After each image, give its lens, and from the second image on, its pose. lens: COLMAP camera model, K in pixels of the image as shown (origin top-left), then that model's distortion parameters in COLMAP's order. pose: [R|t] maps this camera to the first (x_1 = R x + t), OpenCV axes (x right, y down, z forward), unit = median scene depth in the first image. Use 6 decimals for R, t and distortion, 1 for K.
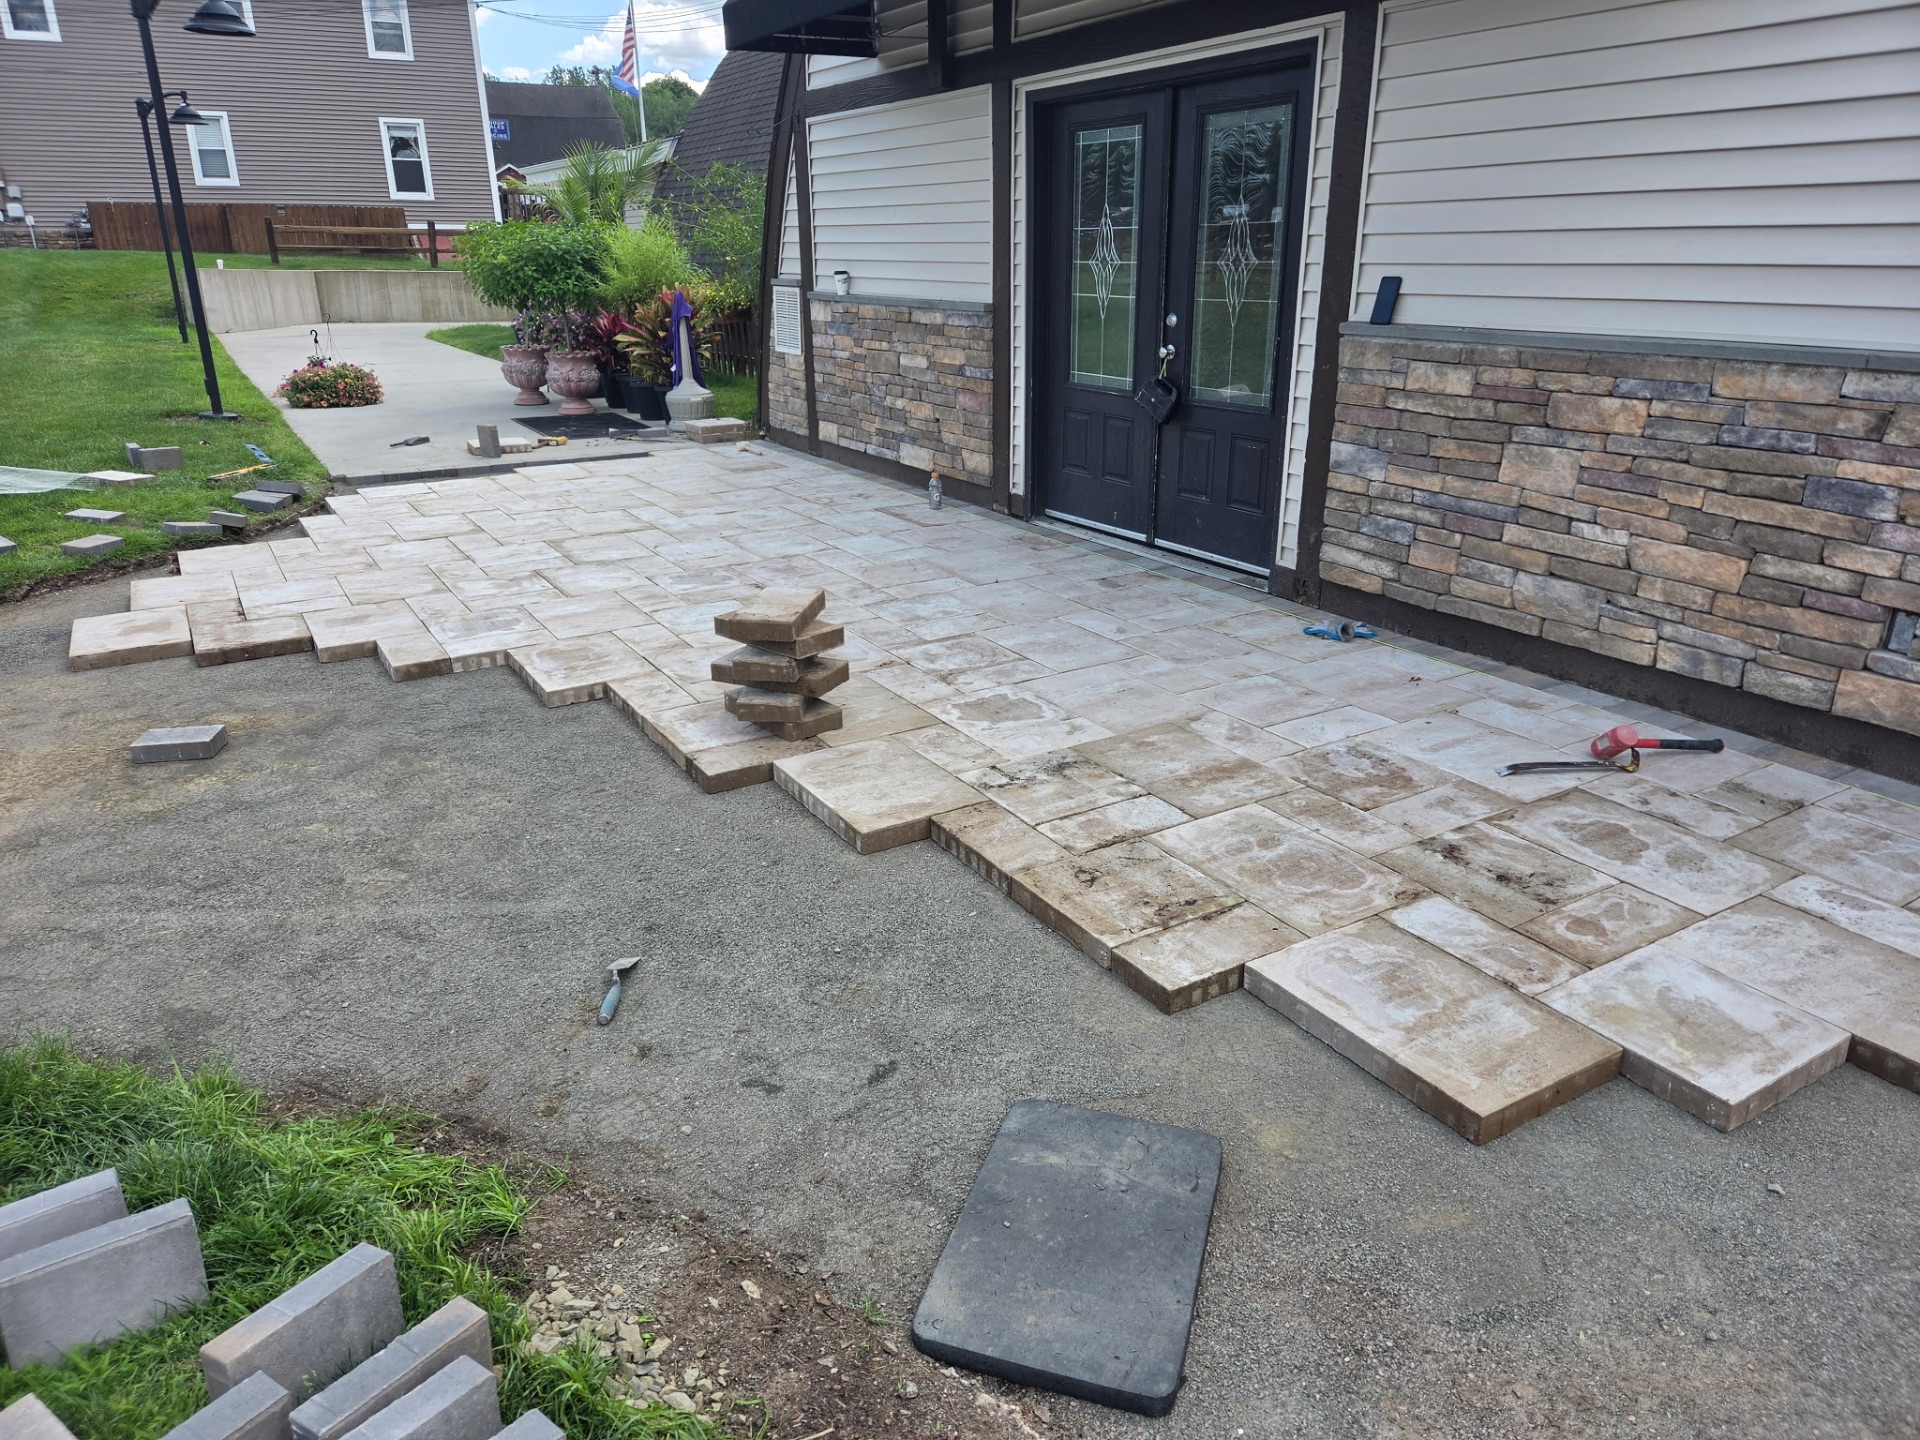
lens RADIAL K [[1322.7, 0, 960.0], [0, 1322.7, 720.0], [0, 0, 1]] dist [0.046935, -0.063673]
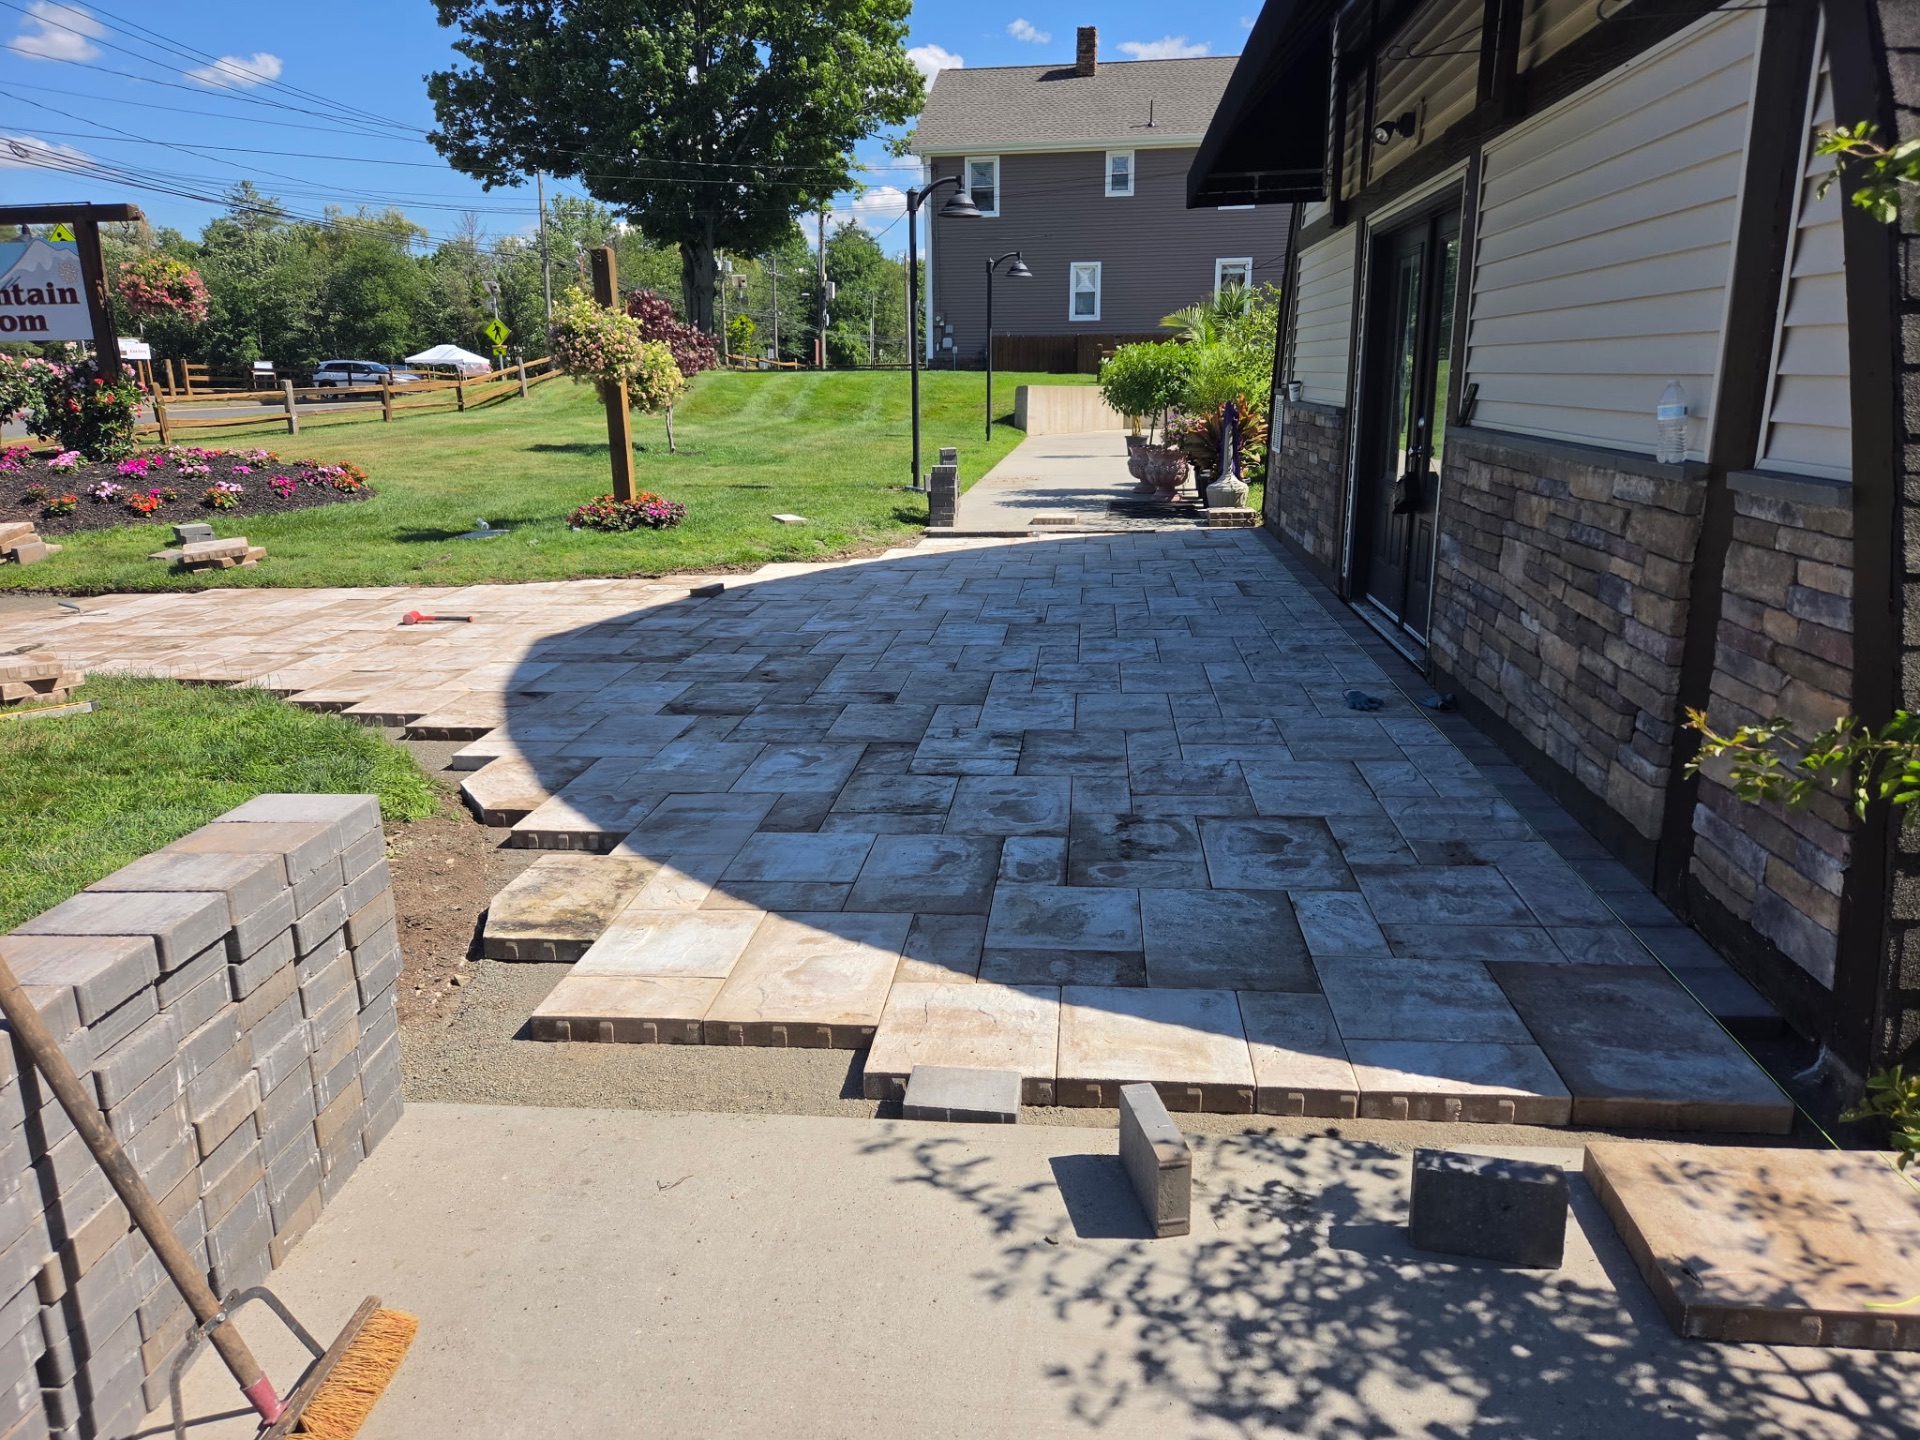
lens RADIAL K [[1322.7, 0, 960.0], [0, 1322.7, 720.0], [0, 0, 1]] dist [0.046935, -0.063673]
pose [[0.783624, 0.148958, -0.603112, 0.918083], [-0.196498, 0.980416, -0.013165, 0.046463], [0.589340, 0.128826, 0.797548, -0.122367]]
